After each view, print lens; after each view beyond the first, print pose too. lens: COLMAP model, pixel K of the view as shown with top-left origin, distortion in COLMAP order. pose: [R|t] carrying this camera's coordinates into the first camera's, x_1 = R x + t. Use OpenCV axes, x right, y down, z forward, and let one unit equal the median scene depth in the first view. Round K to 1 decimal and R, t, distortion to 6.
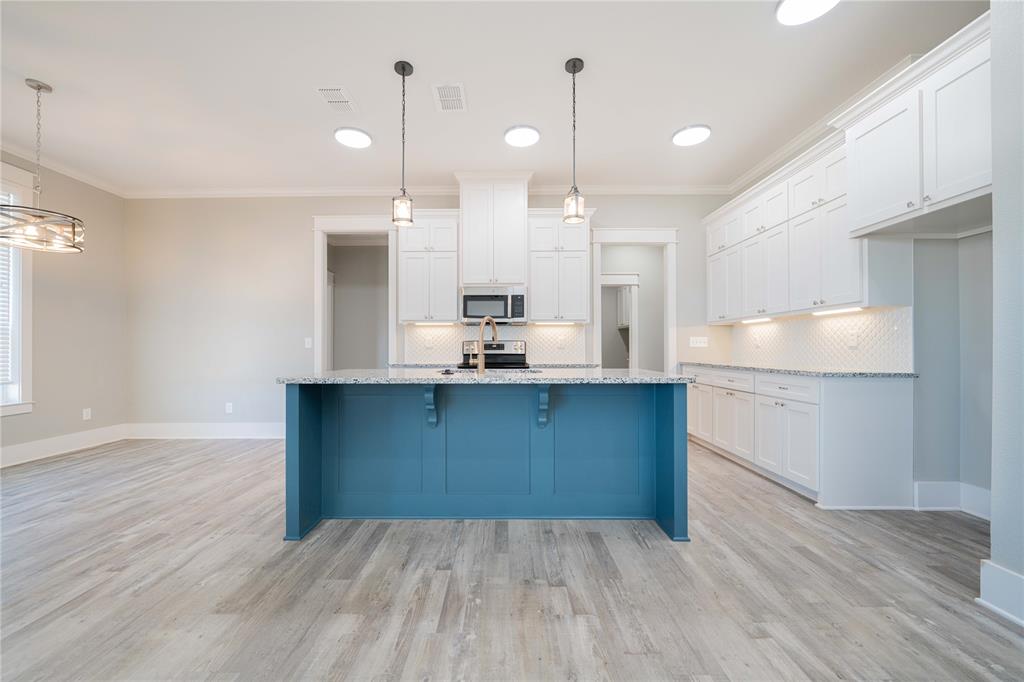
lens RADIAL K [[397.9, 0, 505.8], [0, 397.9, 346.4], [0, 0, 1]] dist [-0.007394, 0.000480]
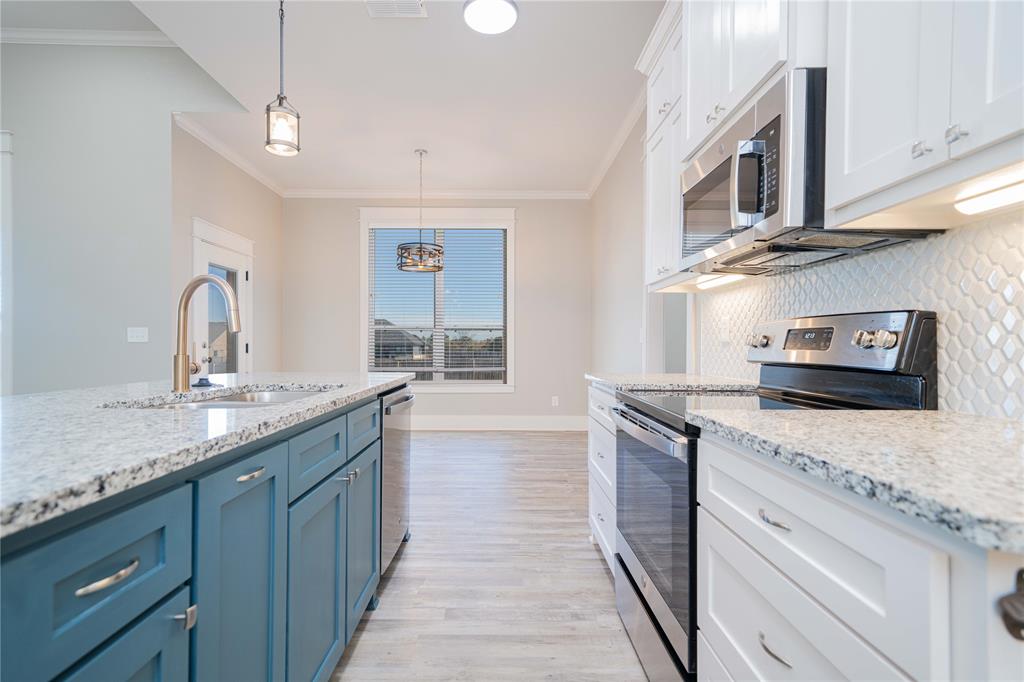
lens RADIAL K [[479.9, 0, 512.0], [0, 479.9, 341.0], [0, 0, 1]] dist [0.001289, 0.000118]
pose [[0.018300, -0.004346, -0.999823, 0.464059], [0.001385, 0.999990, -0.004322, 0.006074], [0.999832, -0.001306, 0.018306, 1.193373]]
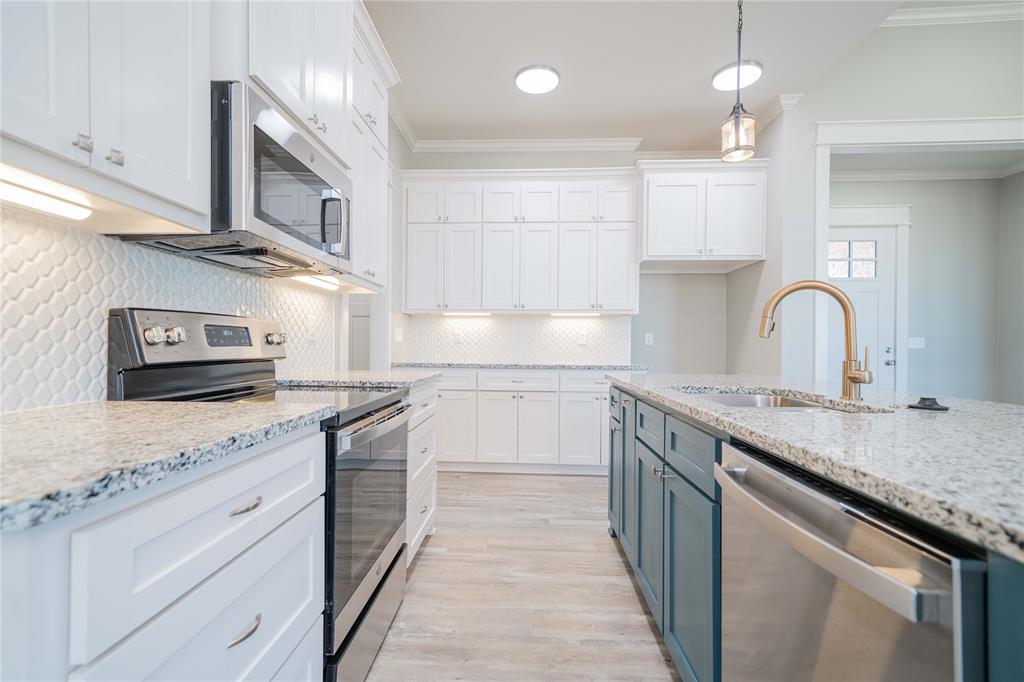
lens RADIAL K [[459.7, 0, 507.8], [0, 459.7, 346.0], [0, 0, 1]] dist [0.018940, 0.000184]
pose [[0.046373, -0.000081, 0.998924, -0.548013], [-0.015223, 0.999884, 0.000788, 0.008149], [-0.998808, -0.015243, 0.046367, 1.179344]]
